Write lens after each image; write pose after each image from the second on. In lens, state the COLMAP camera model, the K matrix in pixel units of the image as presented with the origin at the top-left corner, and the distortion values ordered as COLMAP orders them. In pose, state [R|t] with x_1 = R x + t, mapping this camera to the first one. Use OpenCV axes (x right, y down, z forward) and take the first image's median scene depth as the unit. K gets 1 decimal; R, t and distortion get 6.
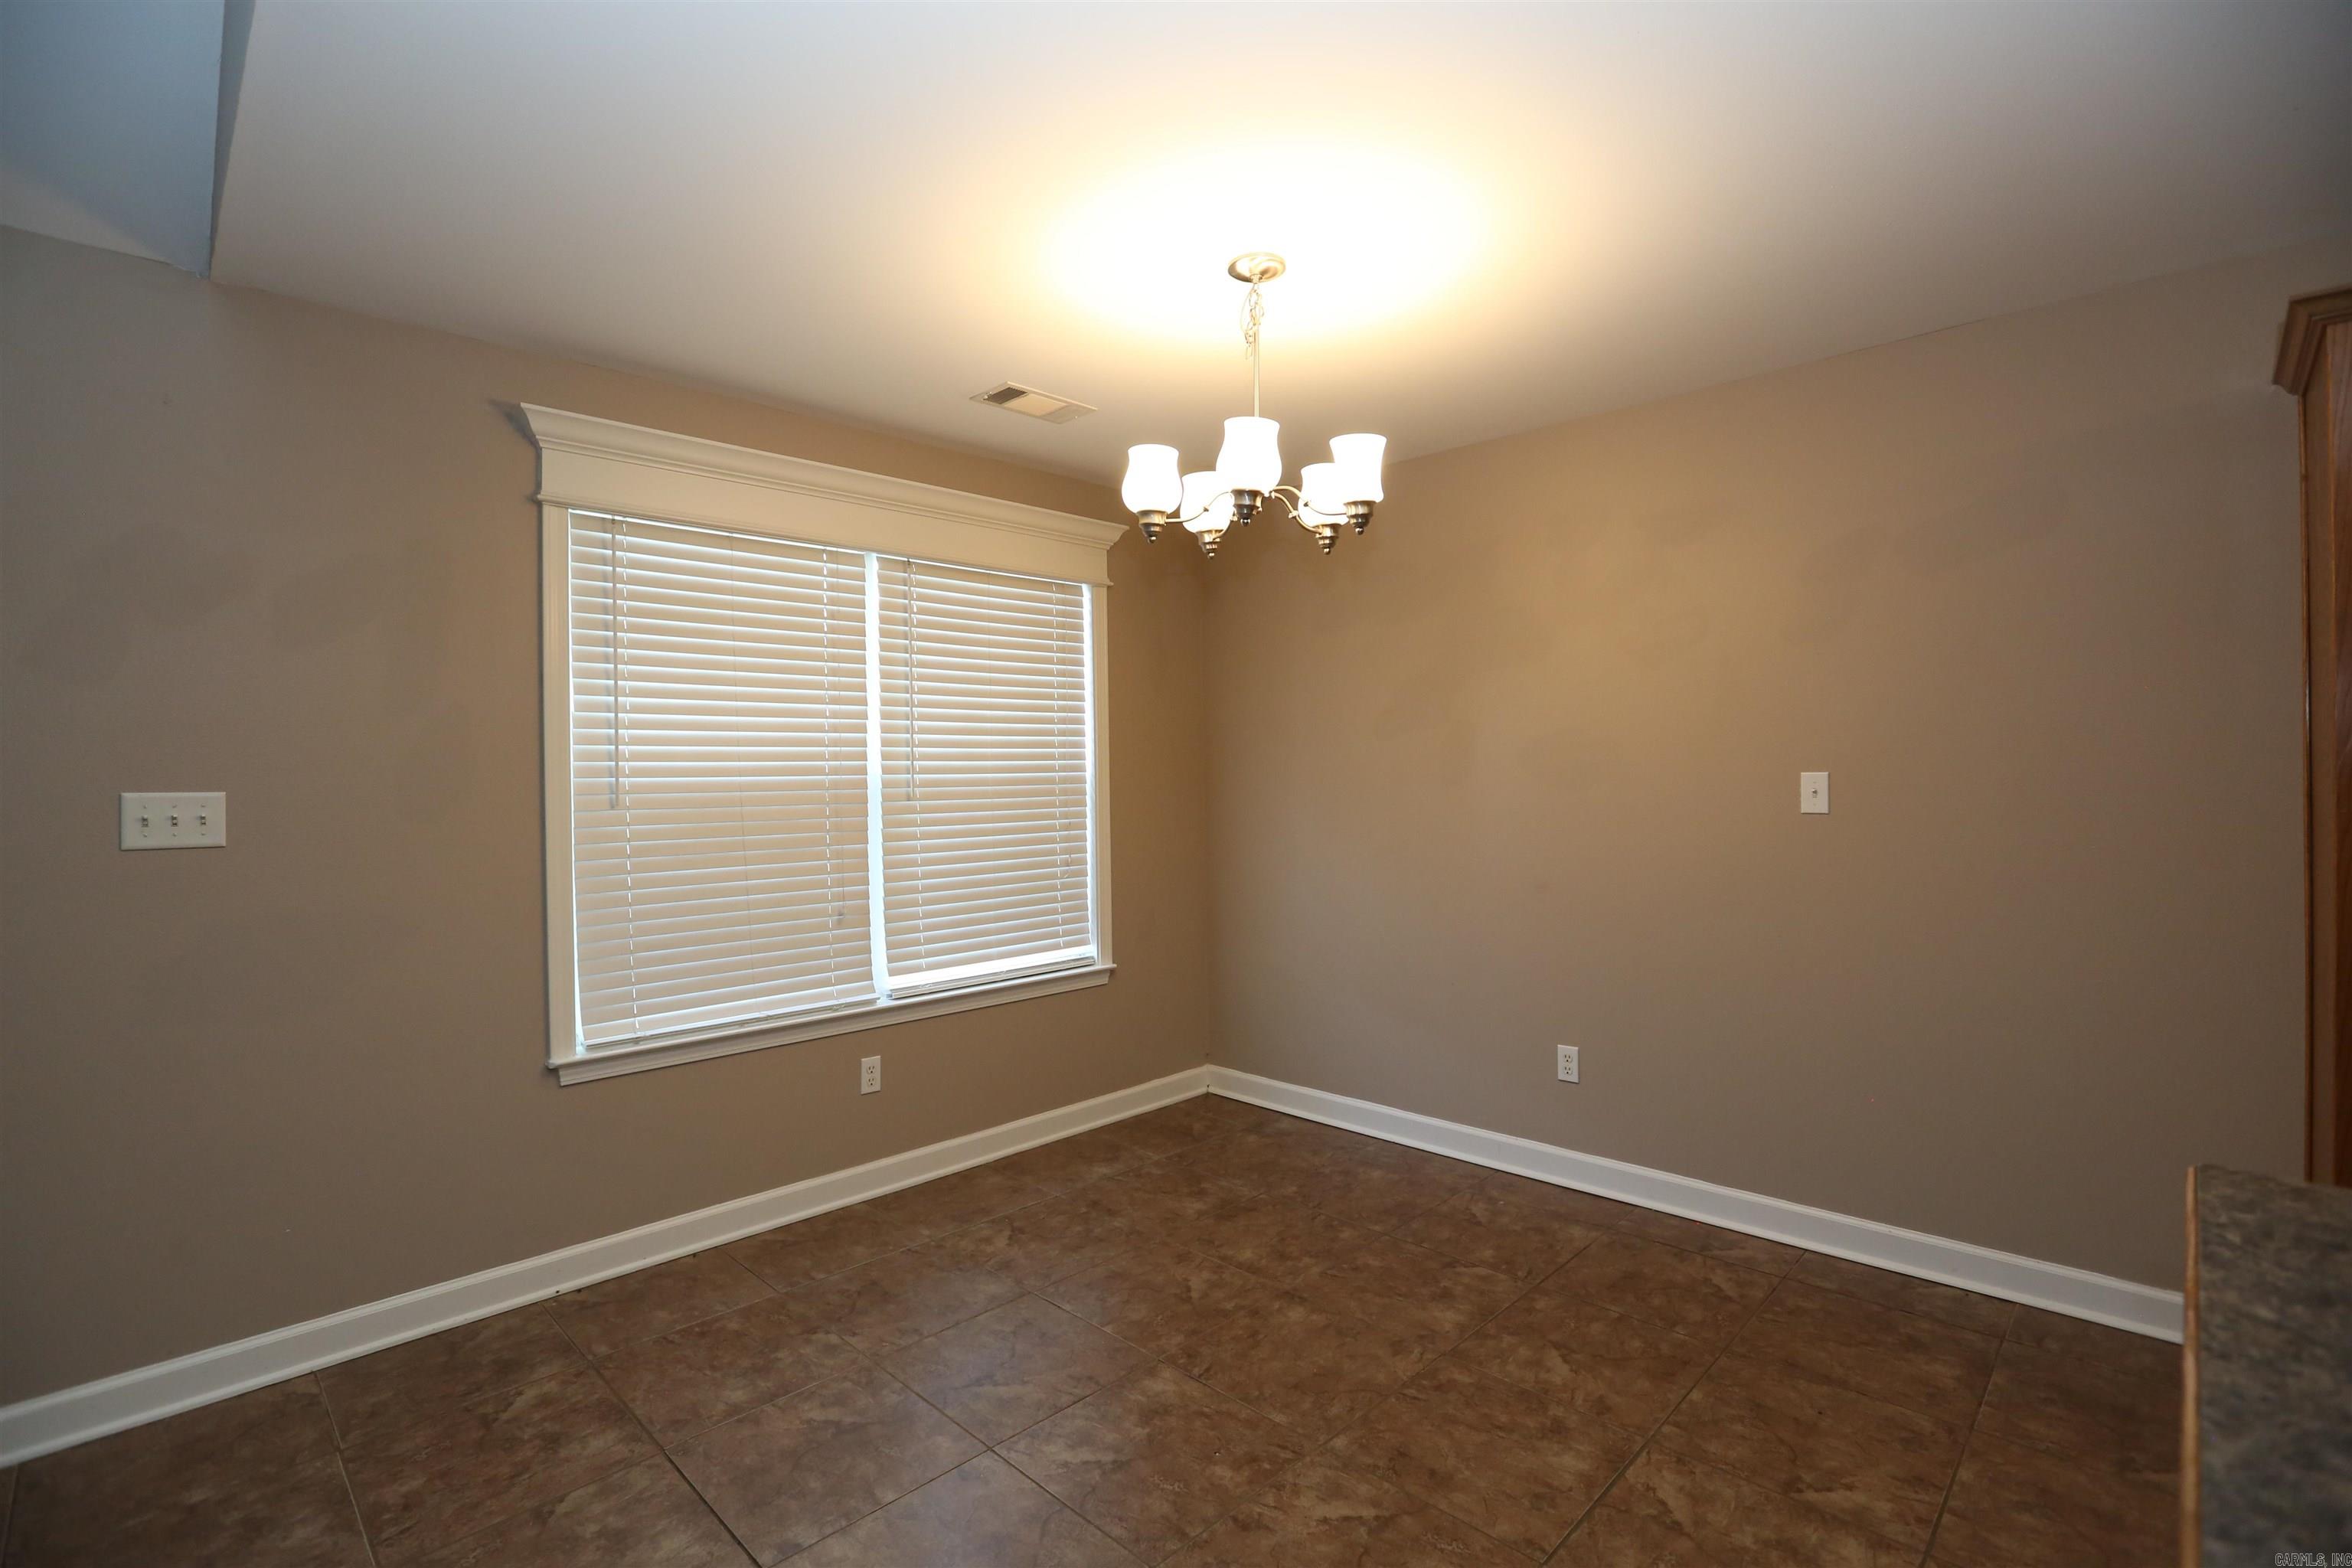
lens RADIAL K [[1064.1, 0, 1169.6], [0, 1064.1, 773.7], [0, 0, 1]] dist [-0.063348, 0.024585]
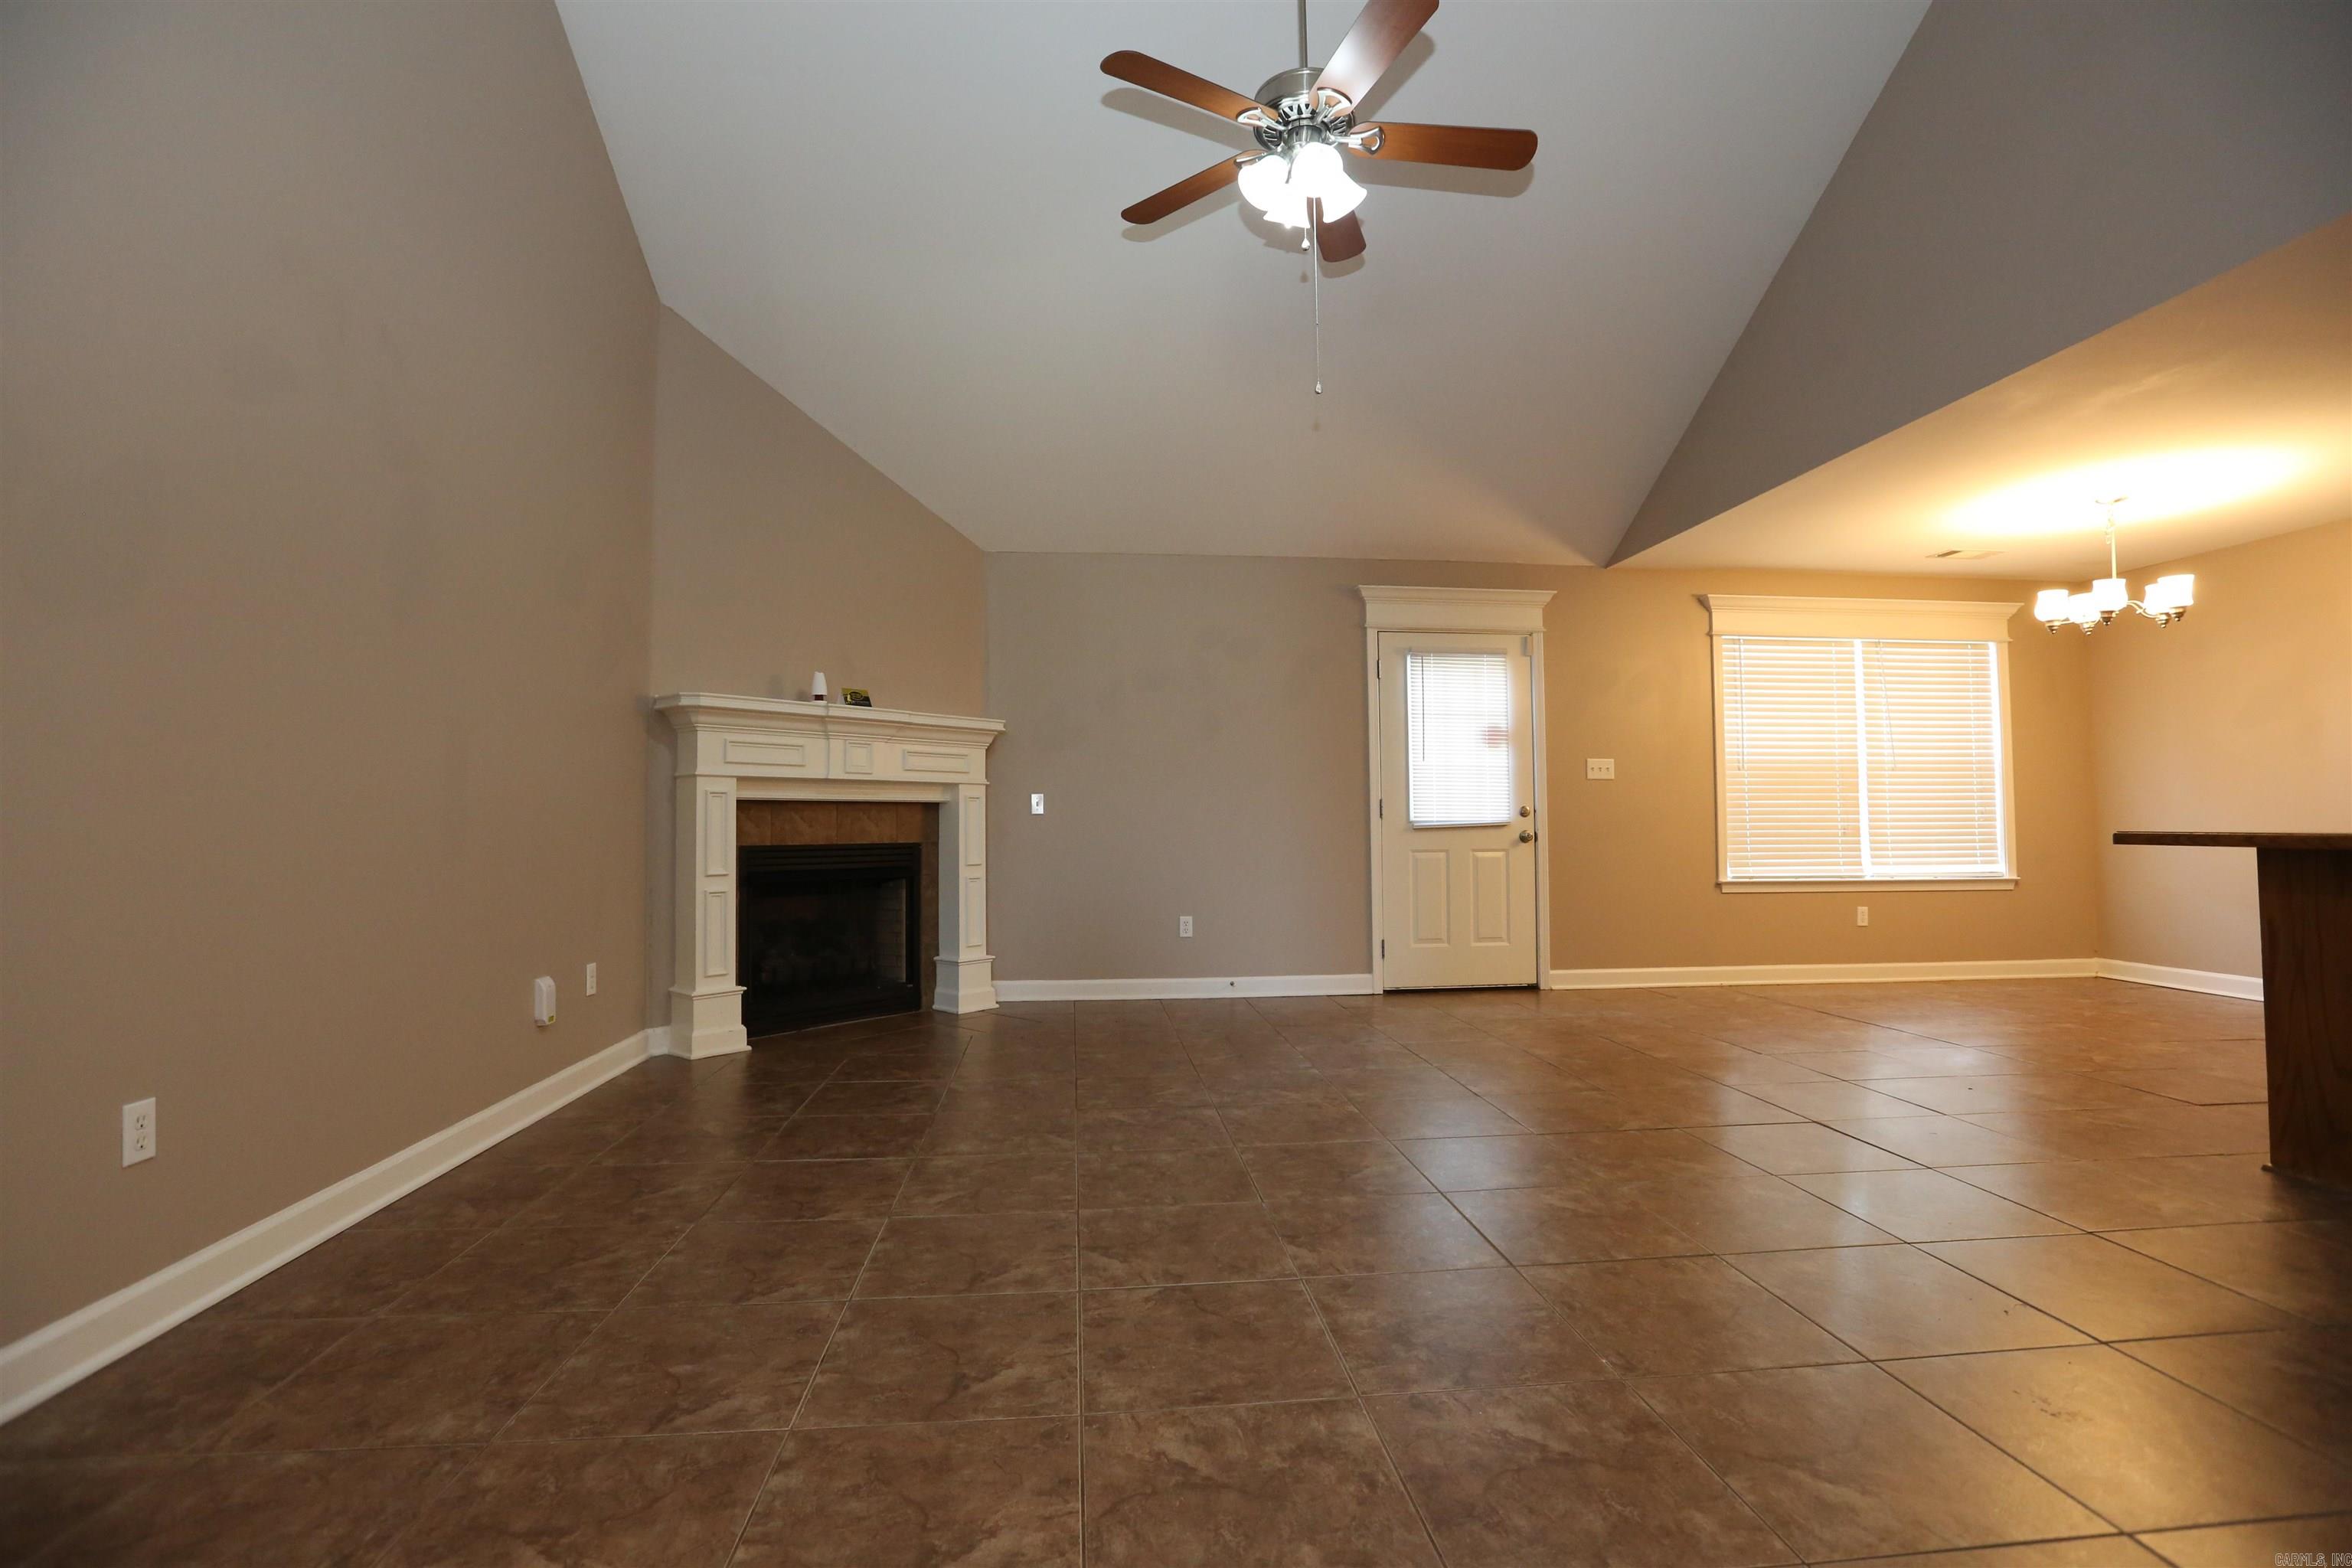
lens RADIAL K [[1062.0, 0, 1172.8], [0, 1062.0, 778.7], [0, 0, 1]] dist [-0.055313, 0.023483]
pose [[0.766881, -0.016308, -0.641582, -0.036732], [-0.008392, 0.999337, -0.035433, 0.130366], [0.641735, 0.032557, 0.766235, -1.350626]]
